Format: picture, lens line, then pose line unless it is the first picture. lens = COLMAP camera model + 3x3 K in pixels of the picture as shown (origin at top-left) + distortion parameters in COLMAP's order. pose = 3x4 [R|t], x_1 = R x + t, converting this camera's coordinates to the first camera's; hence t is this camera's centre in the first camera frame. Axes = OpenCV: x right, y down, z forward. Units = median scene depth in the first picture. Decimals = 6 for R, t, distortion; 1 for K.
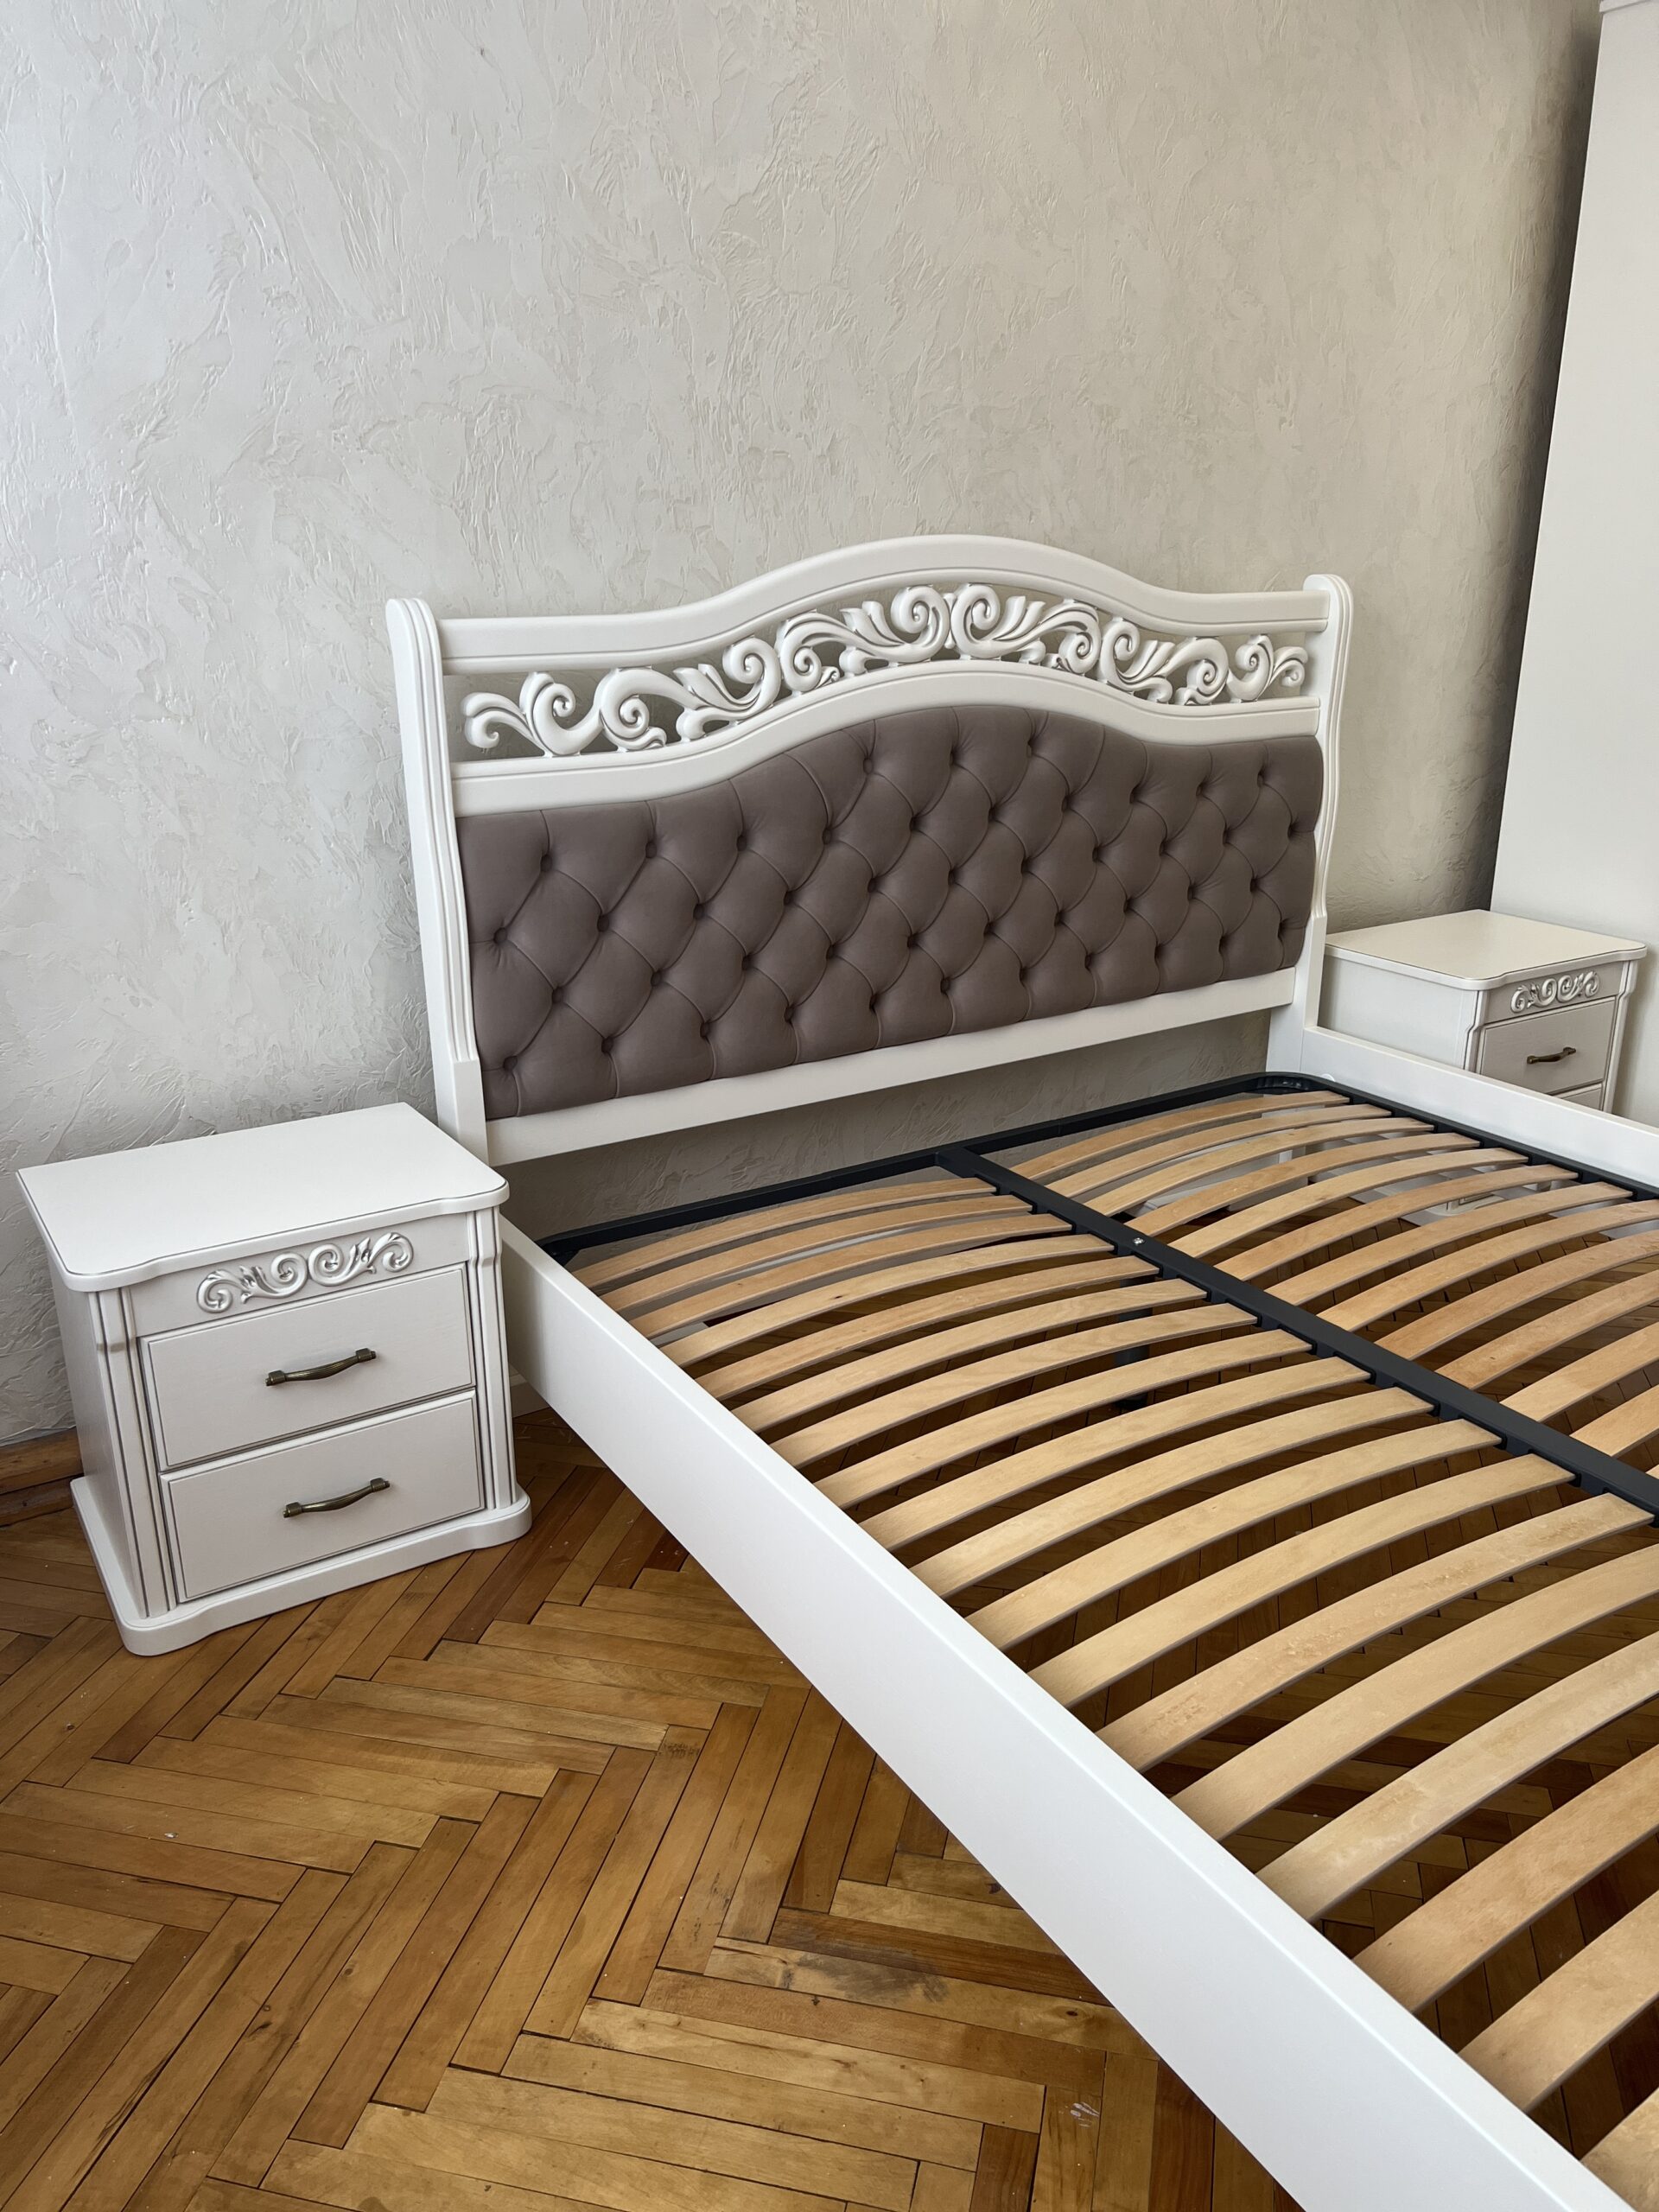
lens RADIAL K [[1656.8, 0, 828.2], [0, 1656.8, 1113.5], [0, 0, 1]] dist [0.055890, -0.076719]
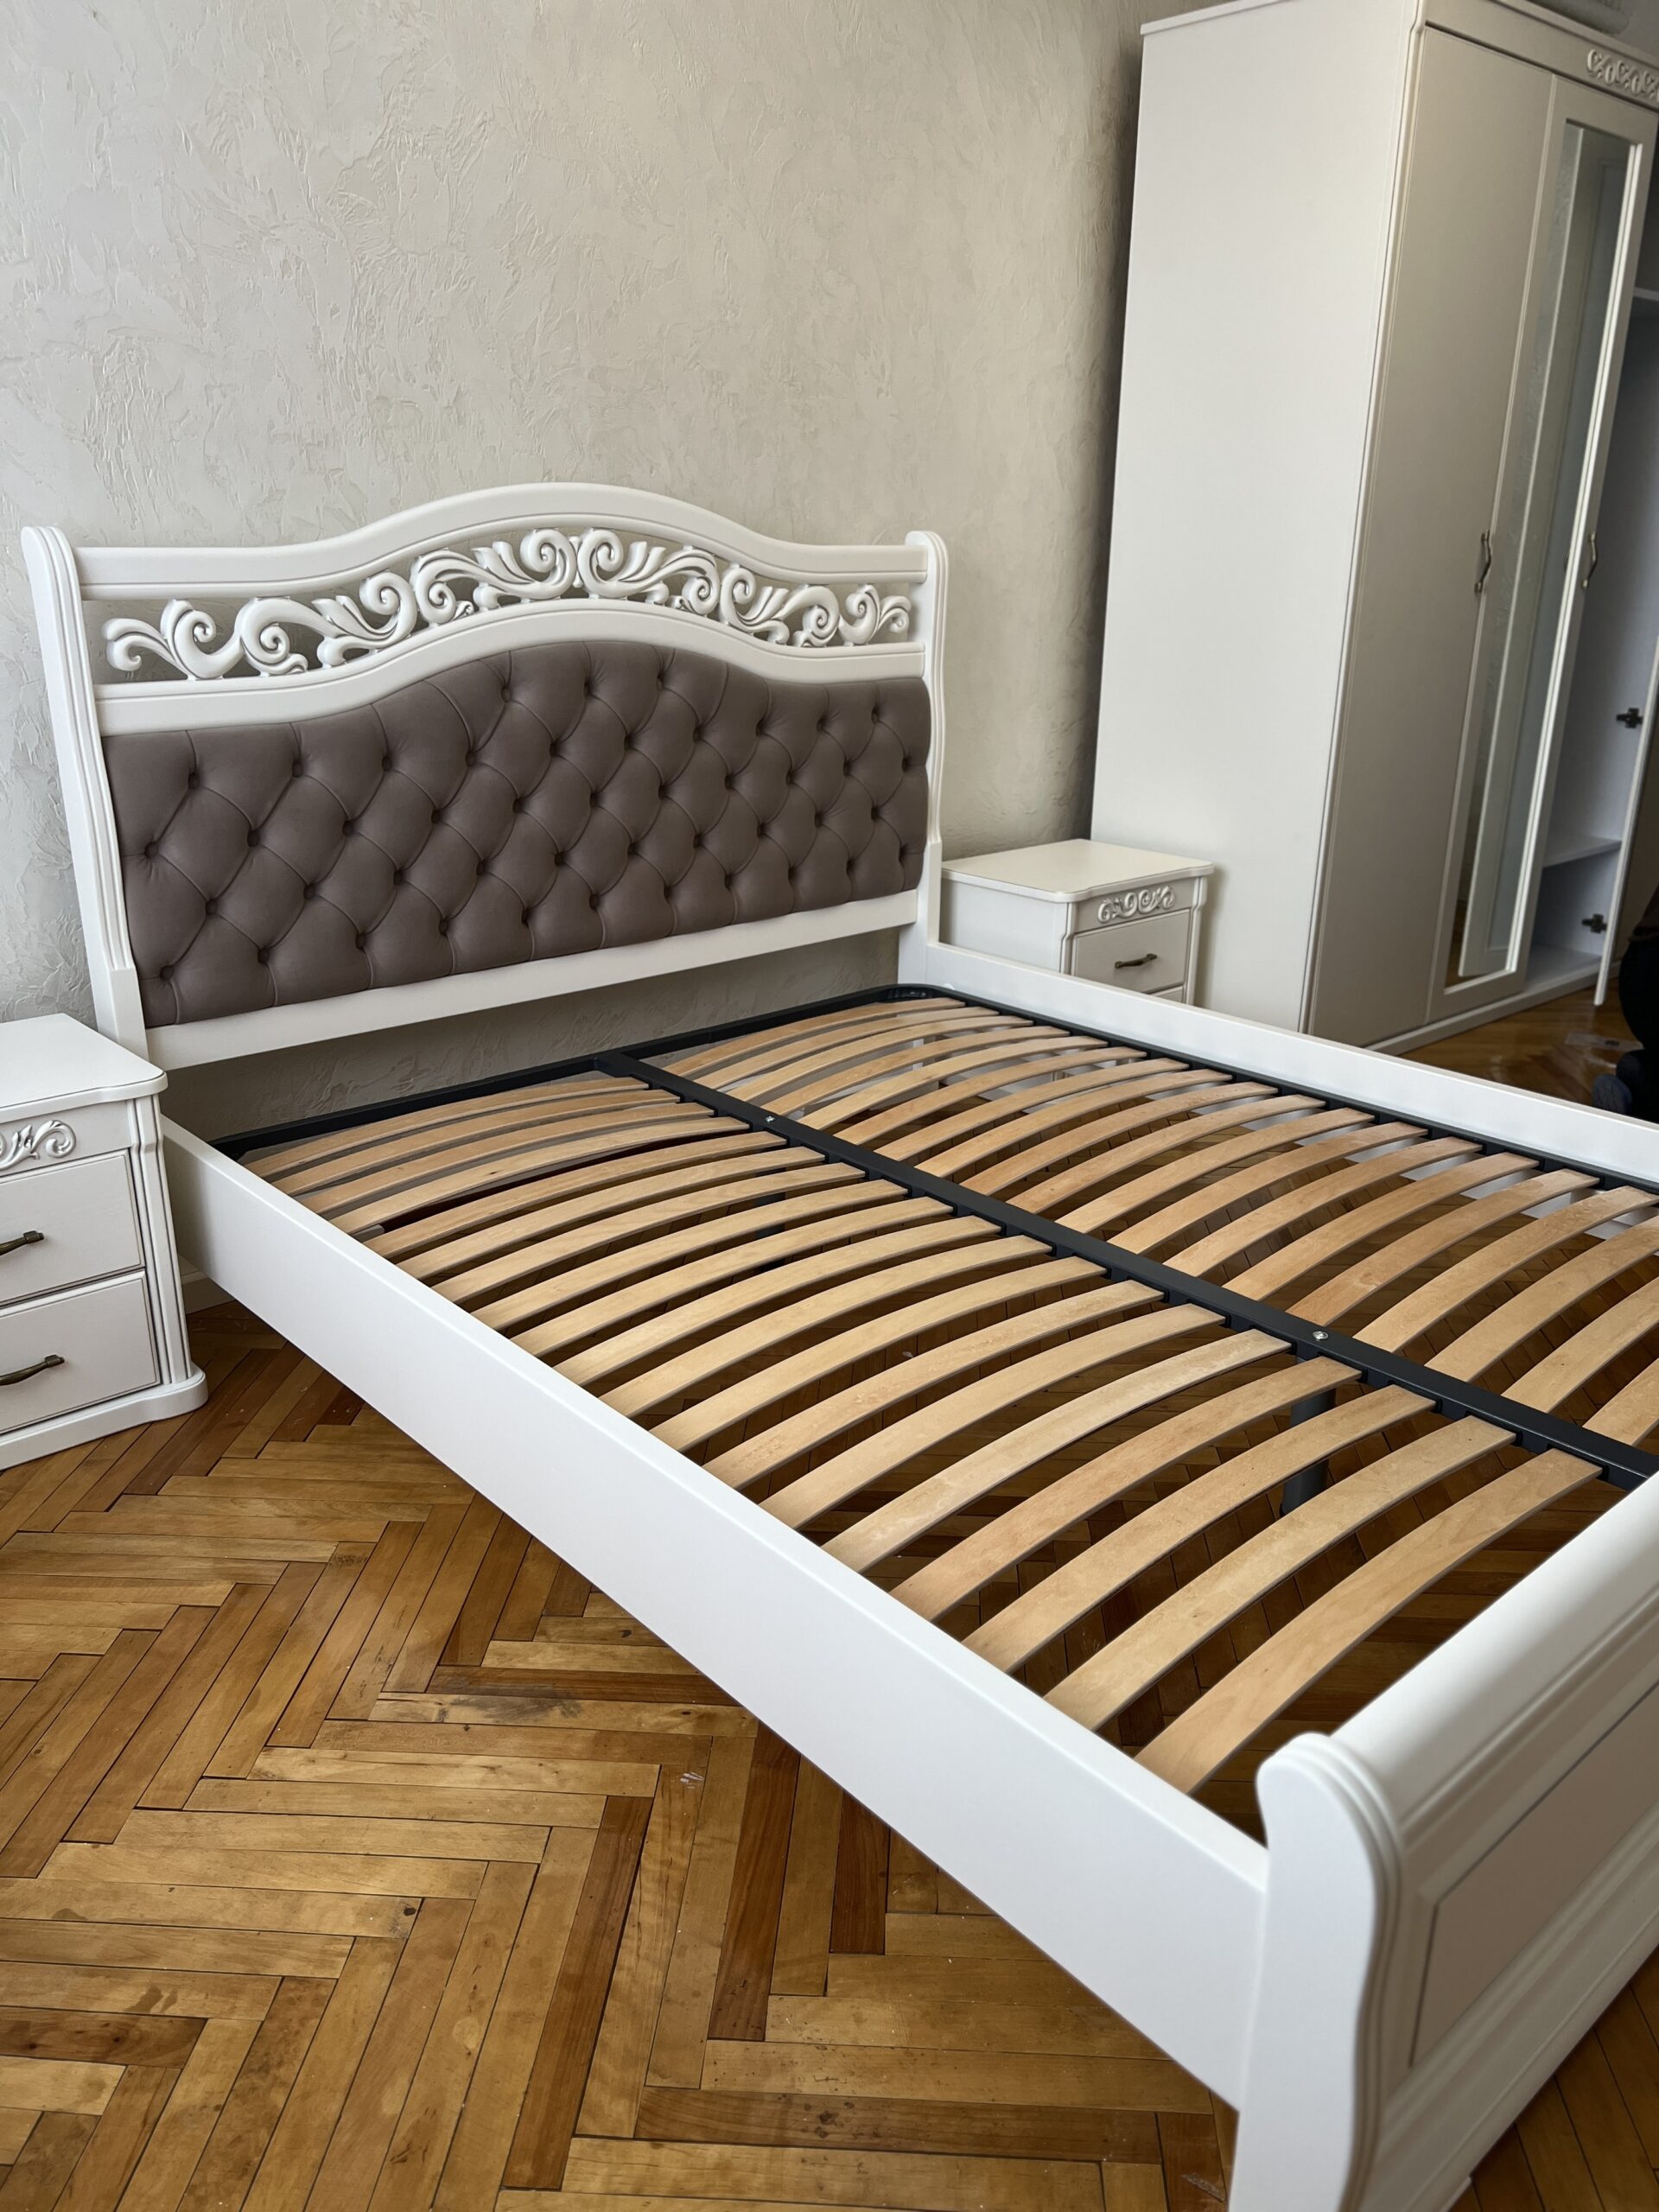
lens RADIAL K [[1661.6, 0, 825.0], [0, 1661.6, 1122.7], [0, 0, 1]] dist [0.016128, -0.011948]
pose [[0.985319, -0.042450, 0.165364, 0.040417], [0.040218, 0.999049, 0.016826, 0.063308], [-0.165921, -0.009928, 0.986089, -0.113089]]
